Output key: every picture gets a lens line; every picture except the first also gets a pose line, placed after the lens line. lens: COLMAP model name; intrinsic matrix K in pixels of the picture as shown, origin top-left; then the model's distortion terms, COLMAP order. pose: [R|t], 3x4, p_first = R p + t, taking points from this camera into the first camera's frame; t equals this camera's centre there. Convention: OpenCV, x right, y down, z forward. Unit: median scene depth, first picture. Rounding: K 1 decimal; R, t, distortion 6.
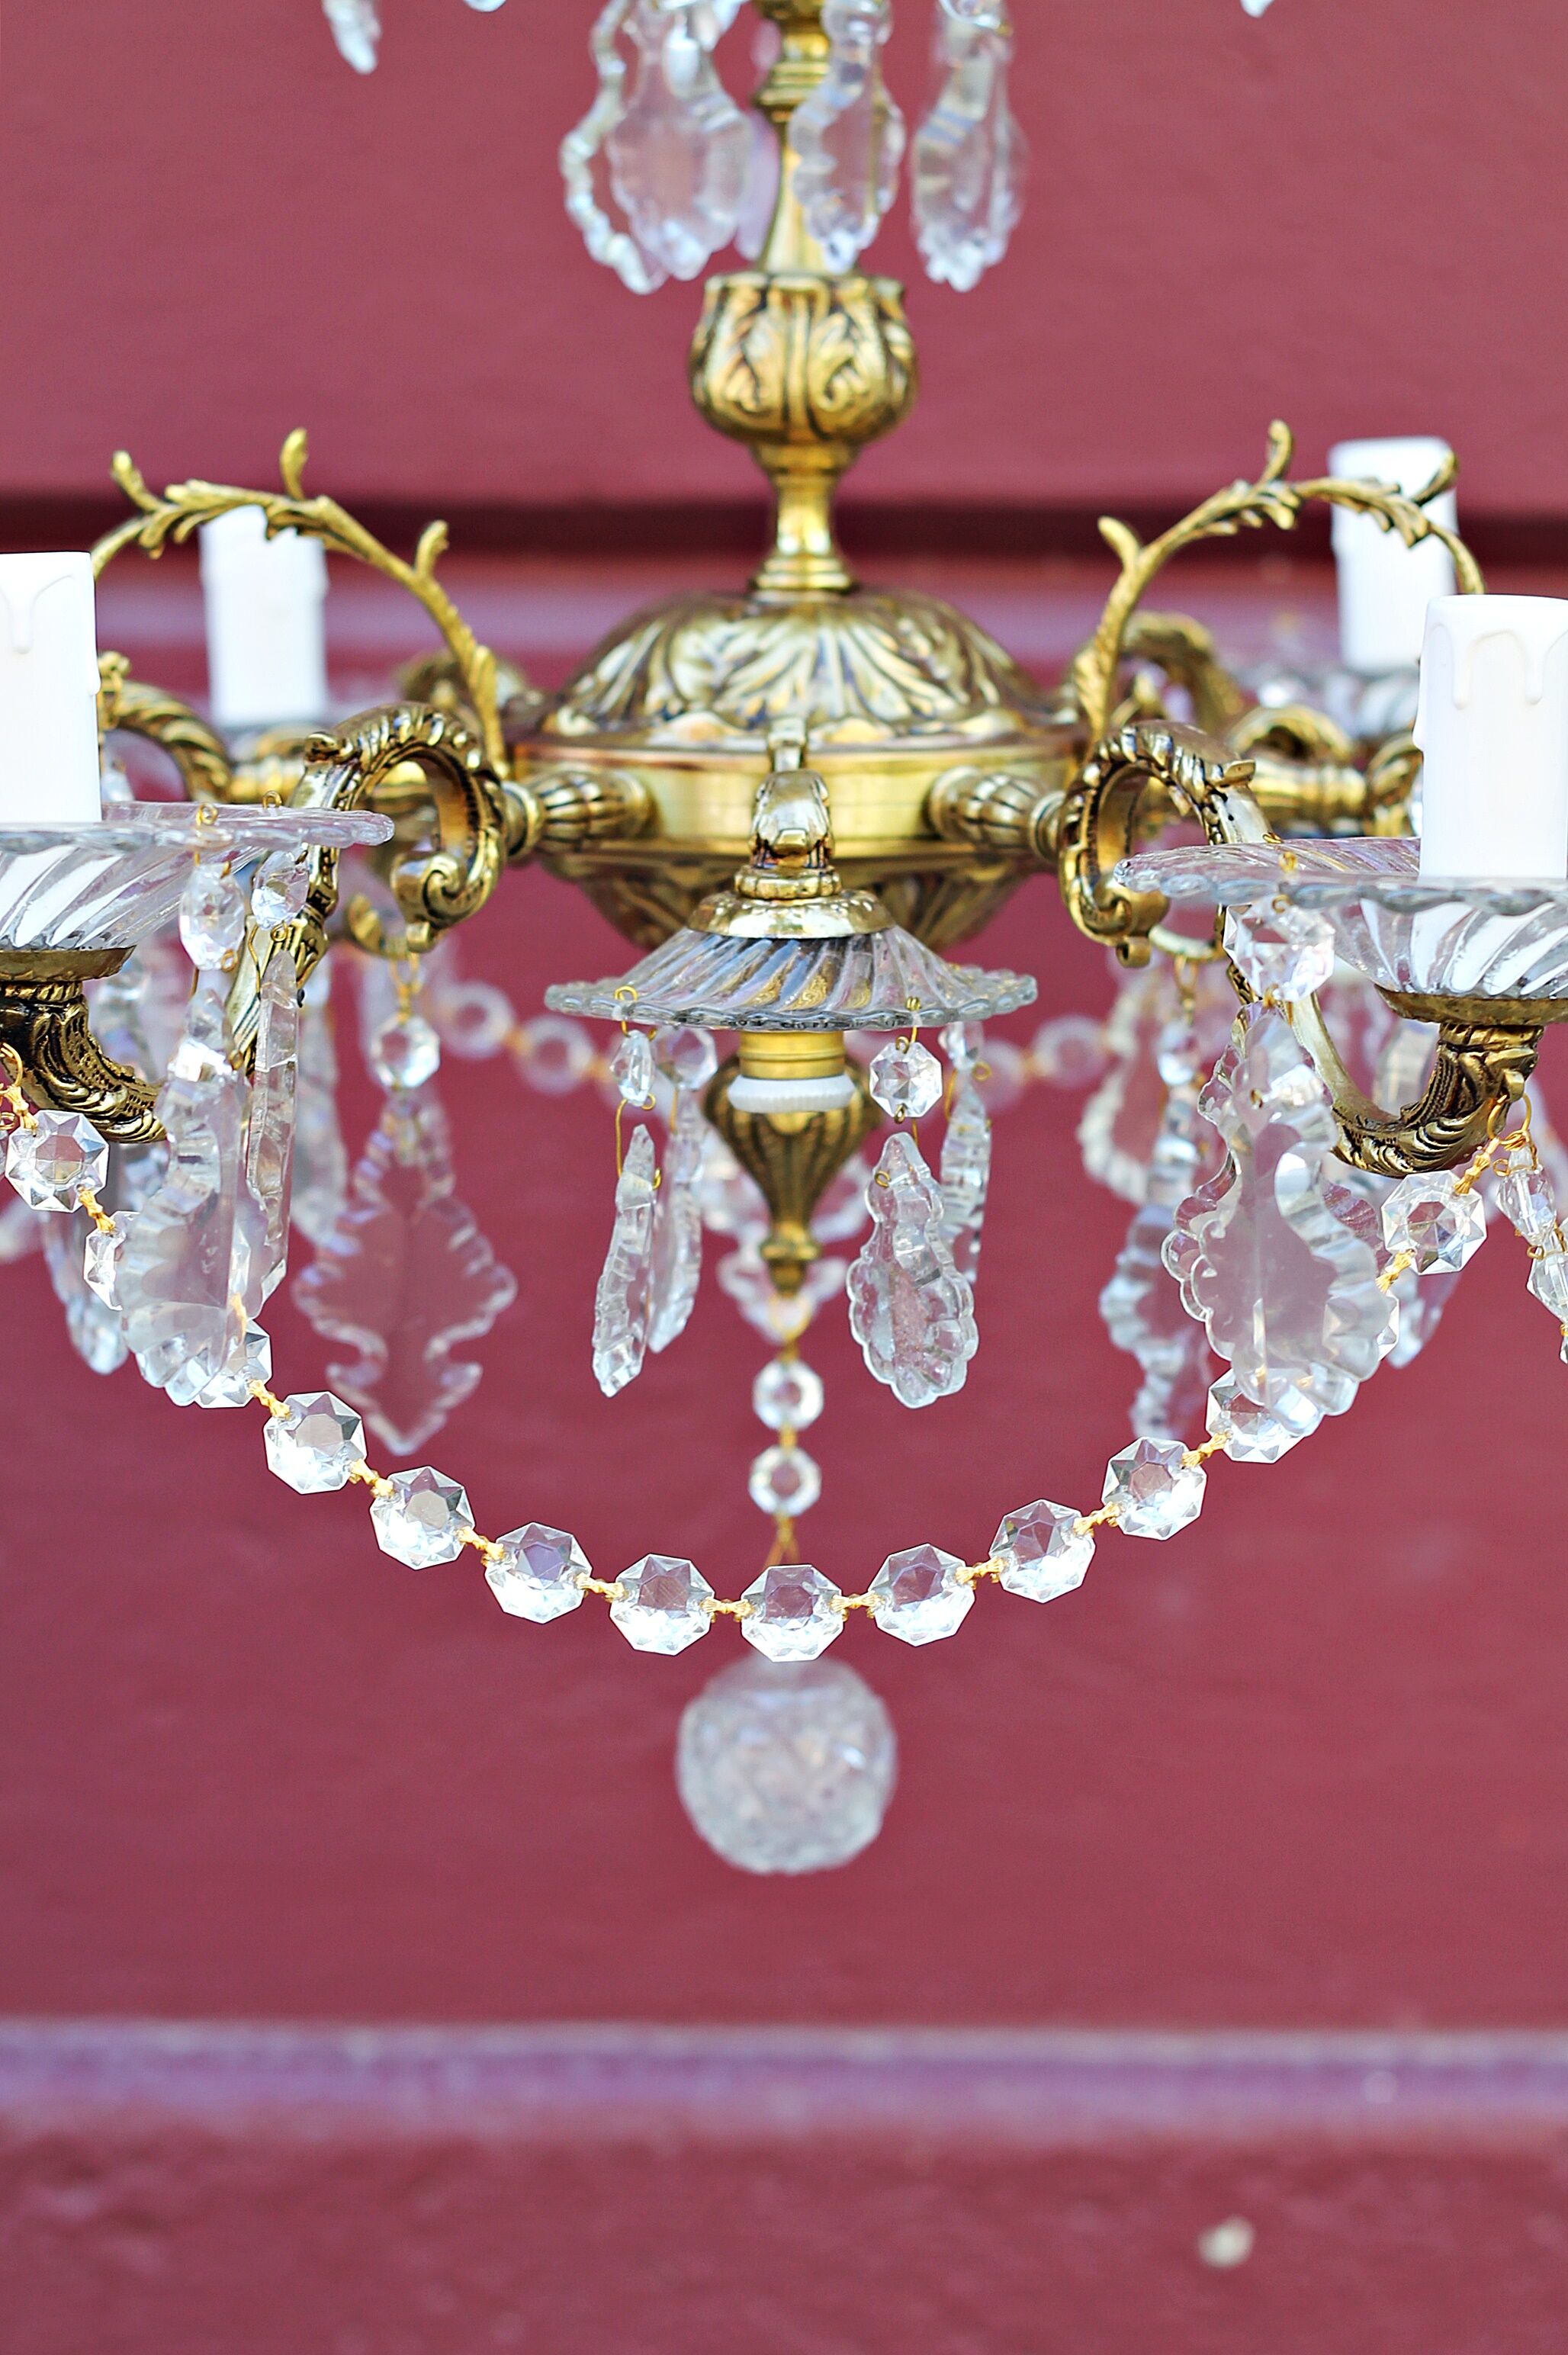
lens RADIAL K [[5616.8, 0, 783.1], [0, 5616.8, 1072.8], [0, 0, 1]] dist [-0.068002, 0.051494]
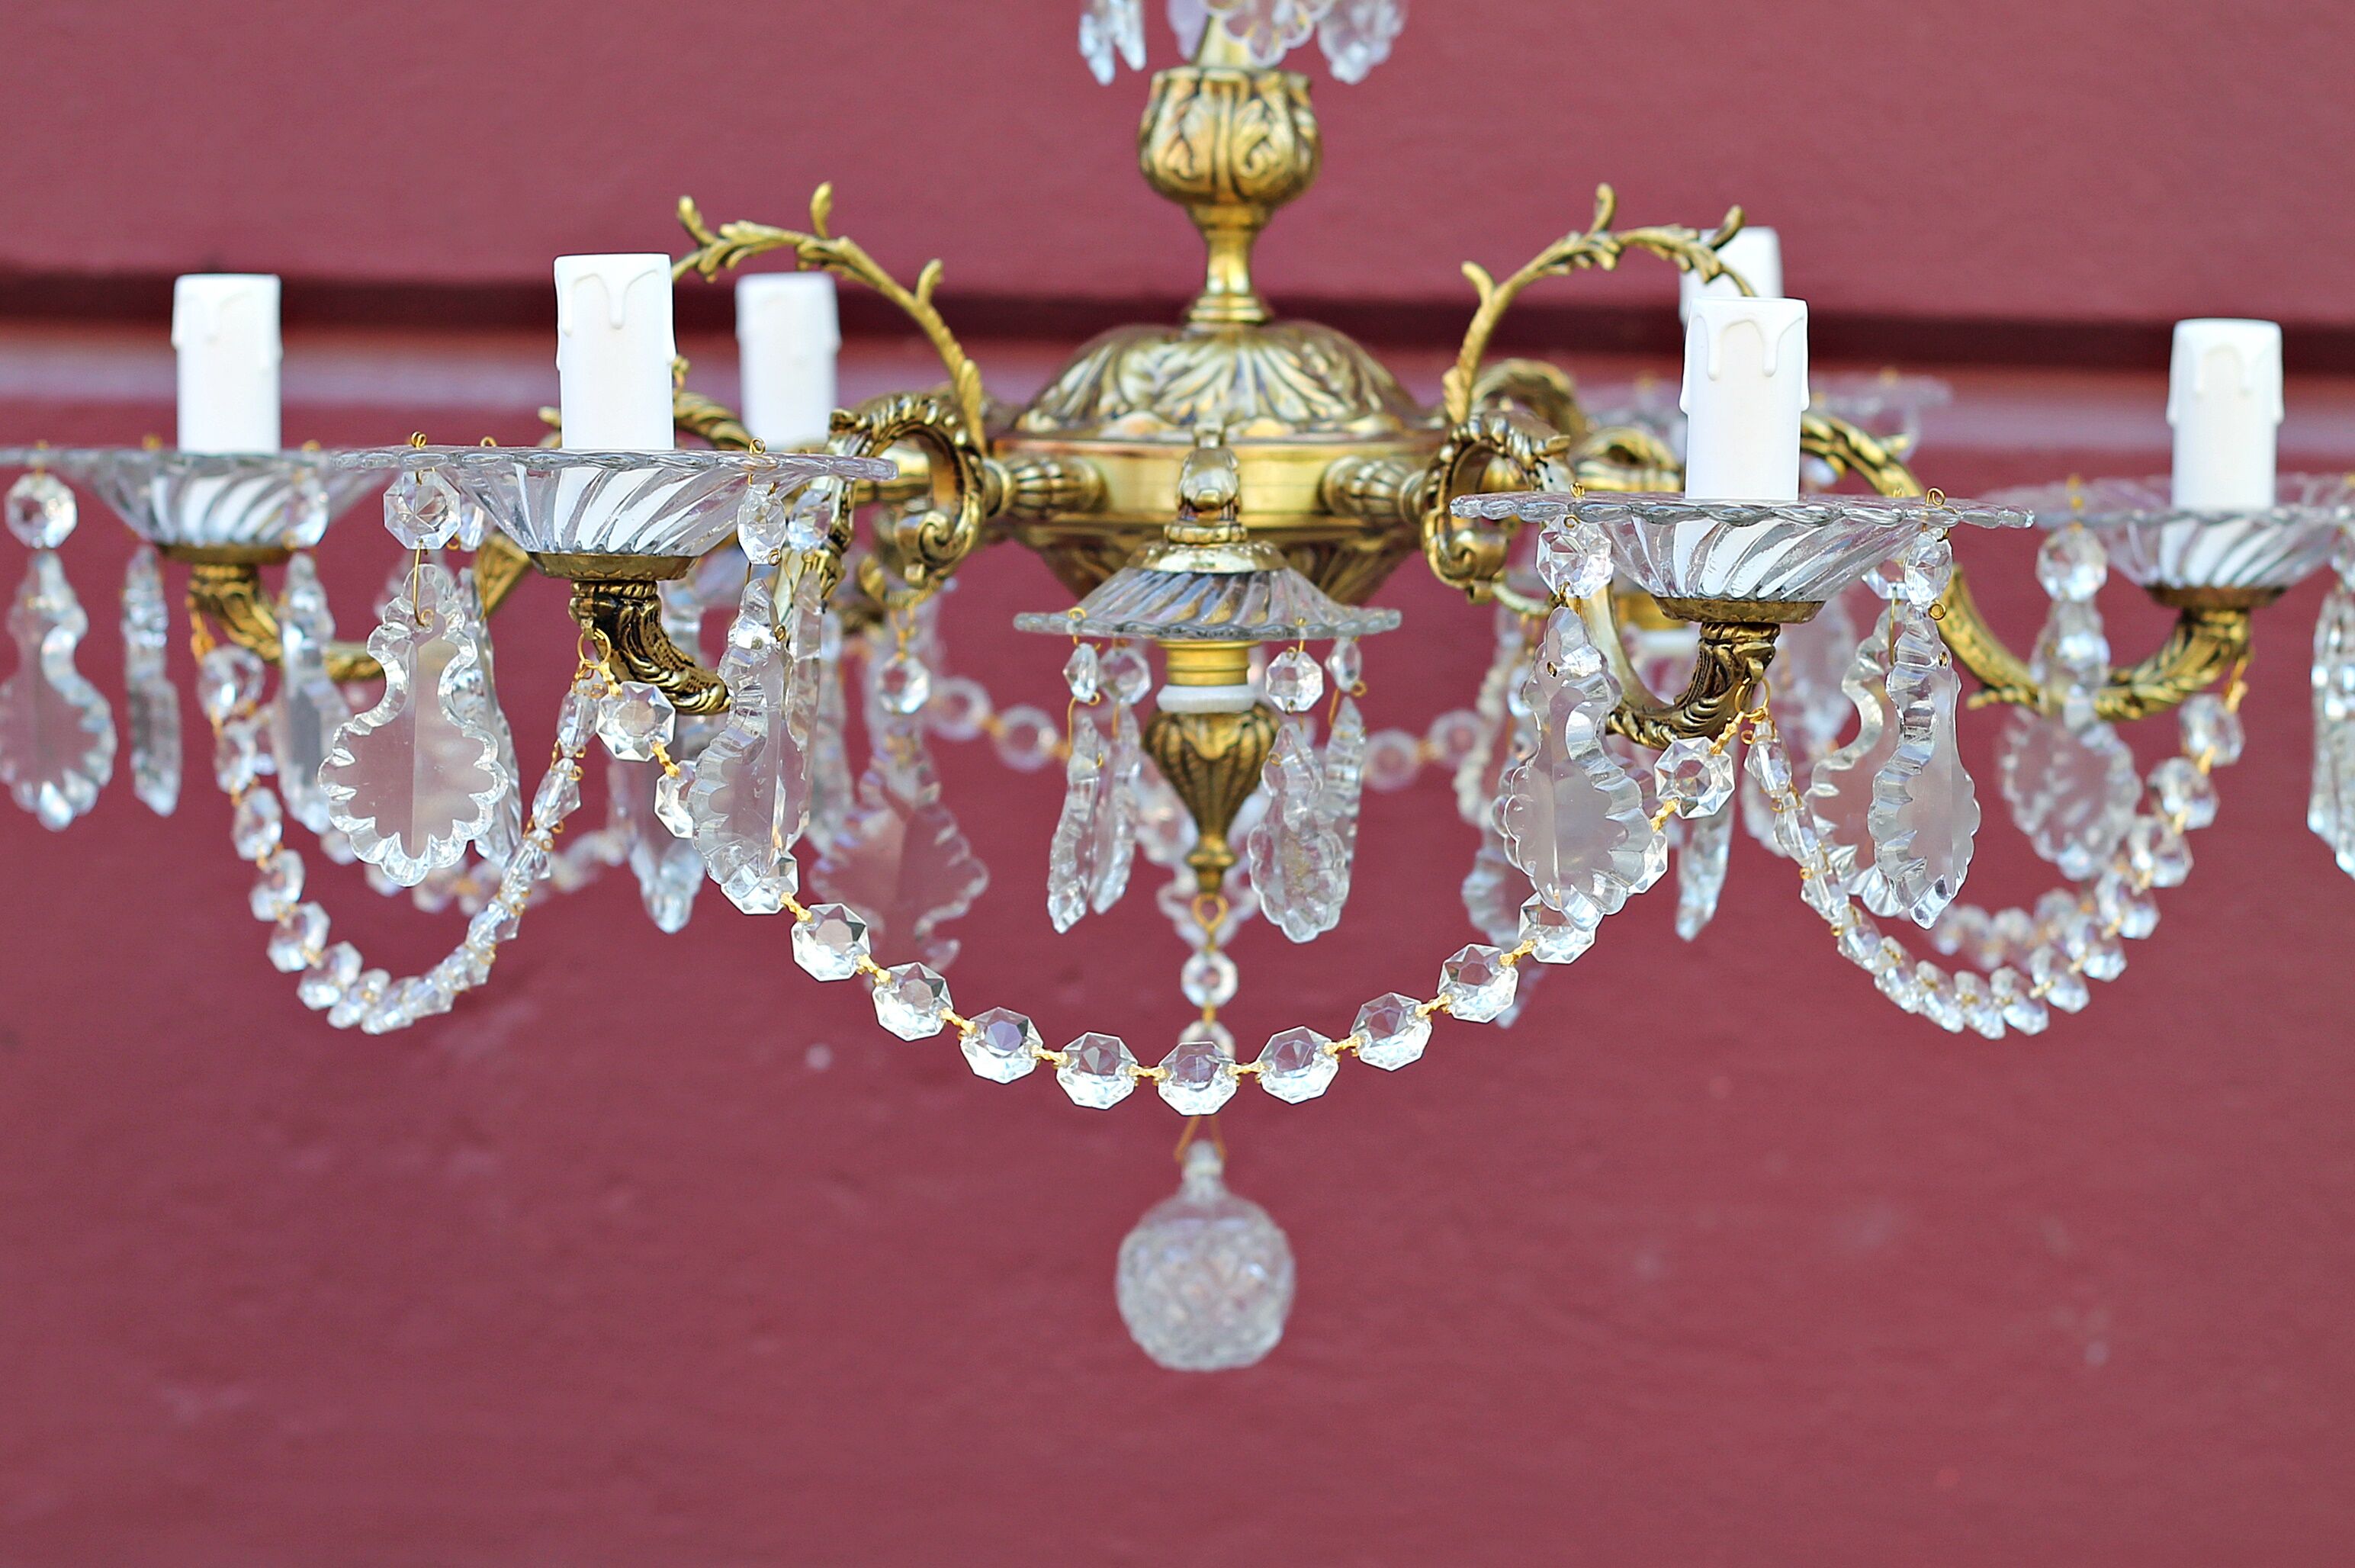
lens RADIAL K [[5616.8, 0, 1177.7], [0, 5616.8, 722.7], [0, 0, 1]] dist [-0.068002, 0.051494]
pose [[0.999804, 0.010880, -0.016570, 0.015826], [-0.011623, 0.998900, -0.045429, 0.065997], [0.016058, 0.045613, 0.998830, -0.265997]]
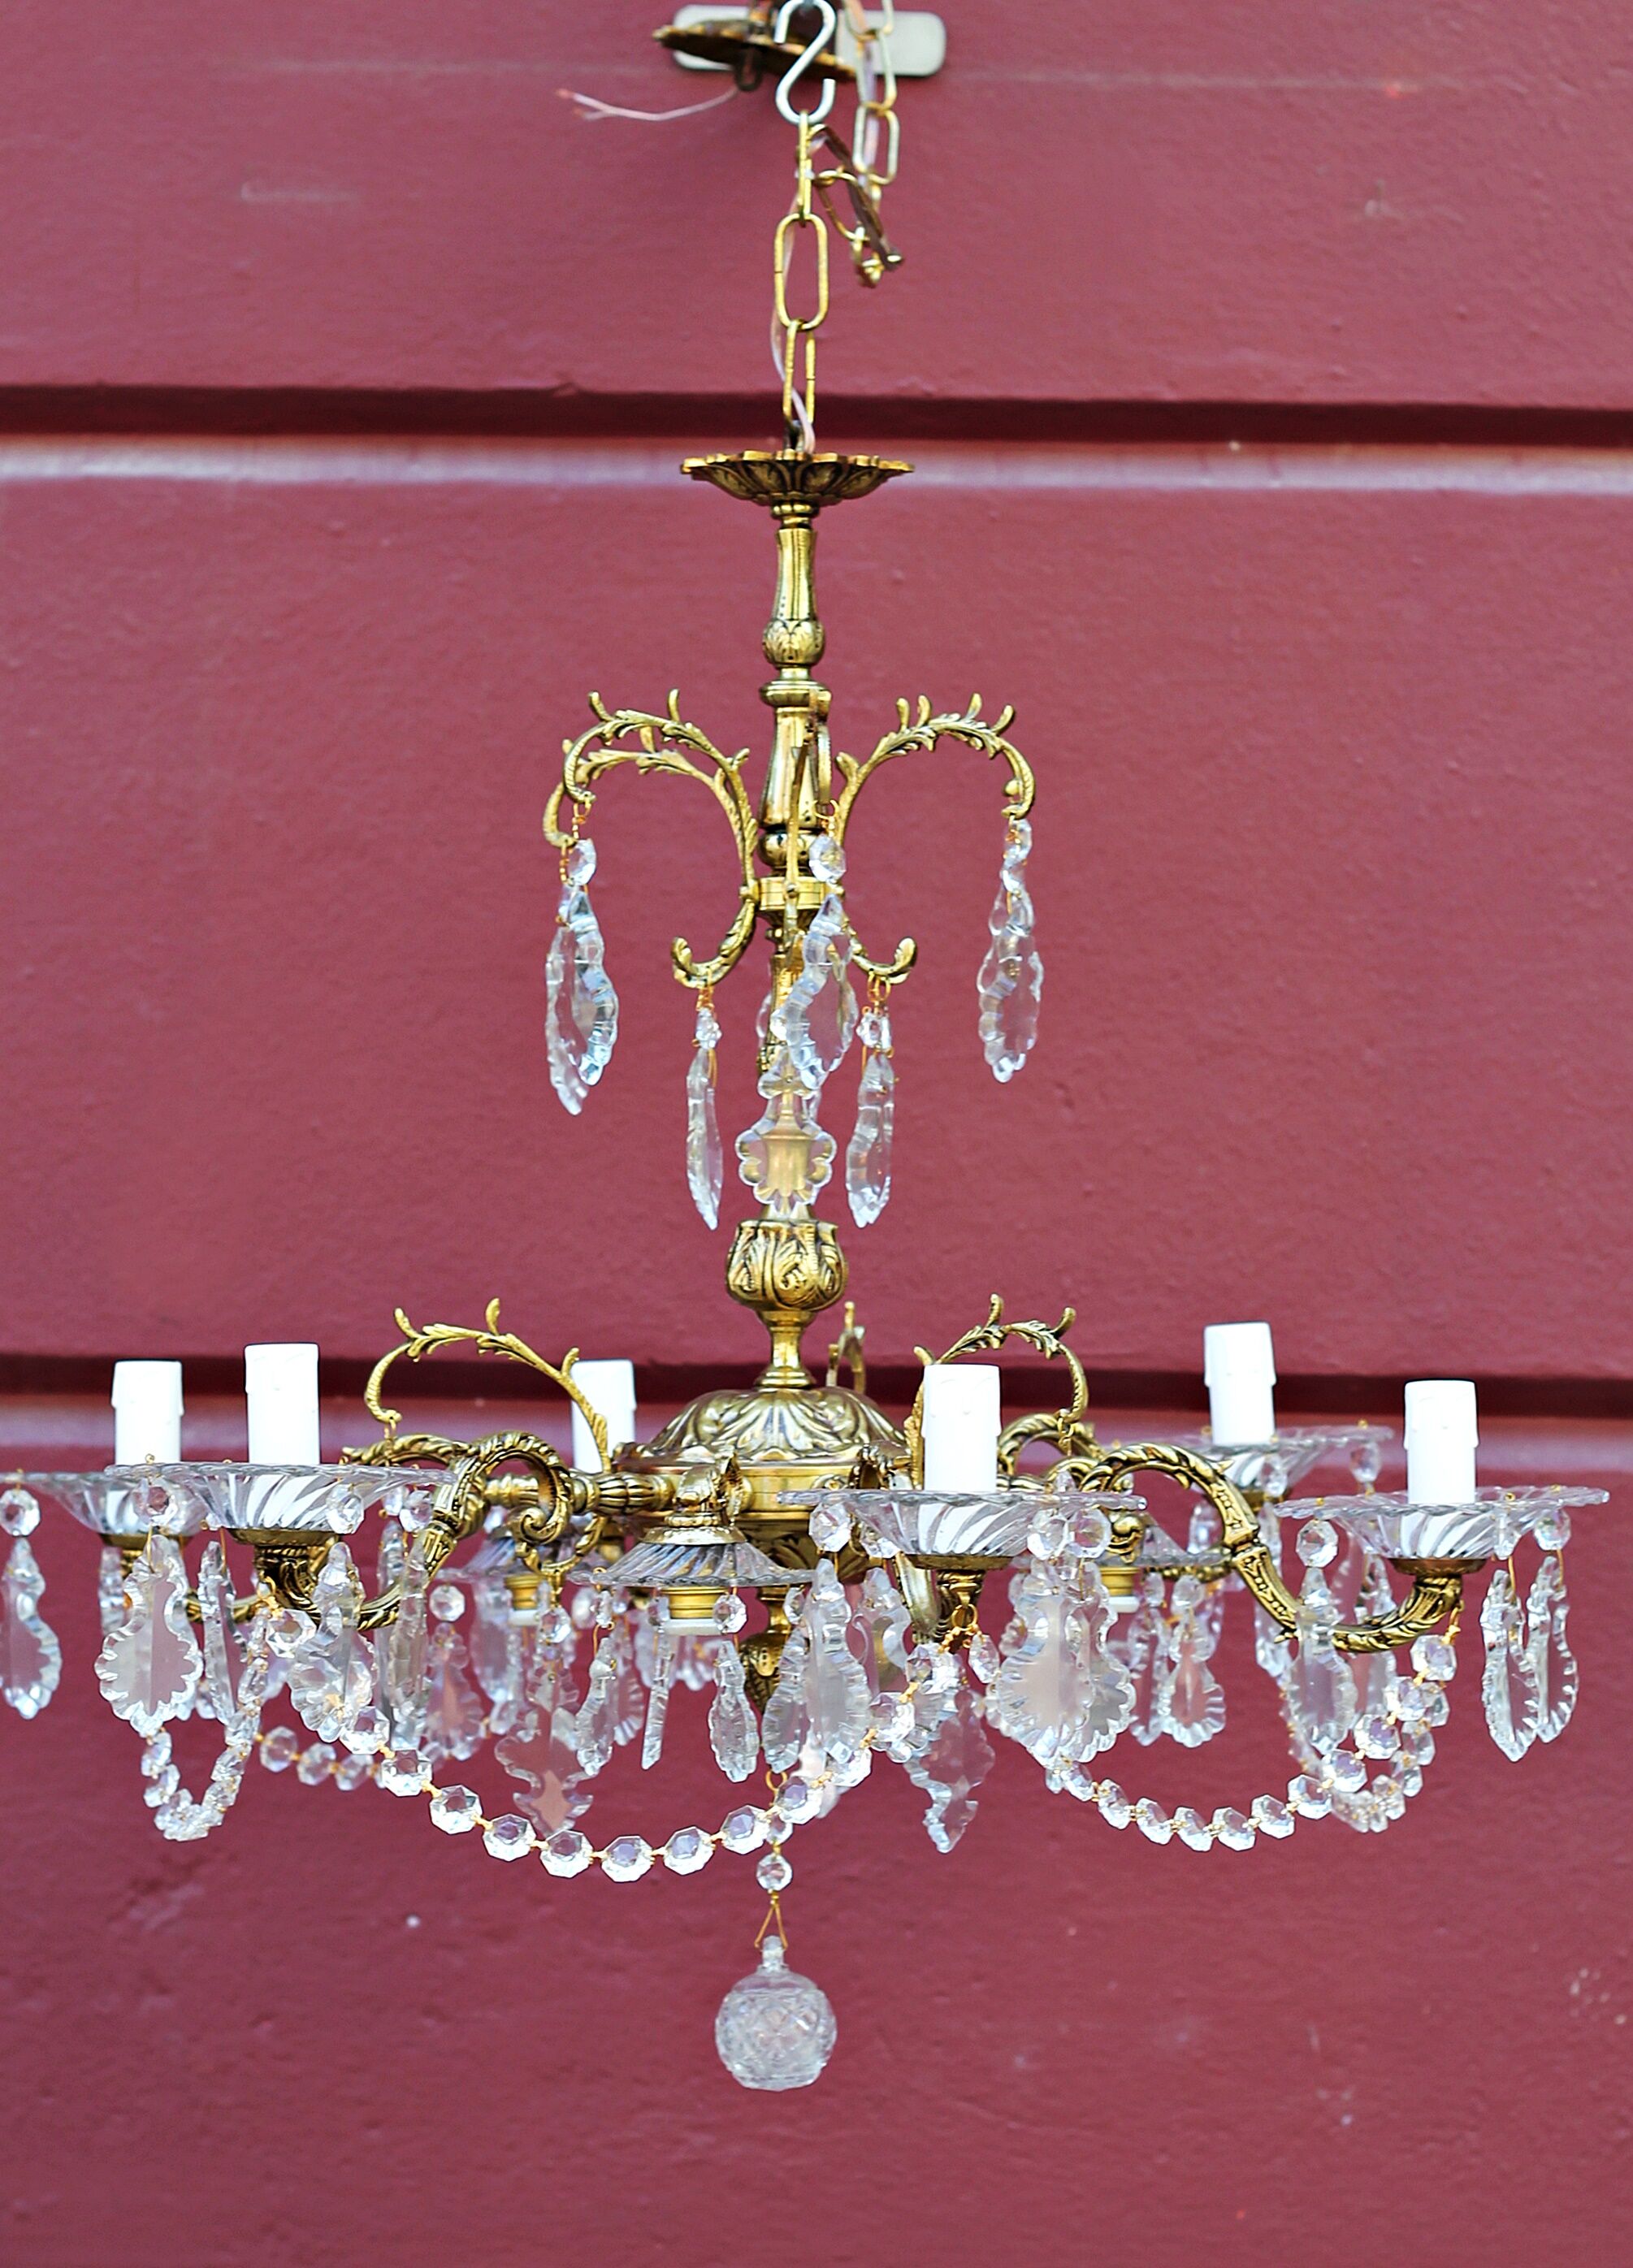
lens RADIAL K [[5369.4, 0, 816.5], [0, 5369.4, 1134.0], [0, 0, 1]] dist [-0.134102, -0.245612]
pose [[0.980181, -0.008273, -0.197930, 0.412684], [-0.024961, 0.986008, -0.164821, 0.140426], [0.196524, 0.166495, 0.966259, -0.830463]]
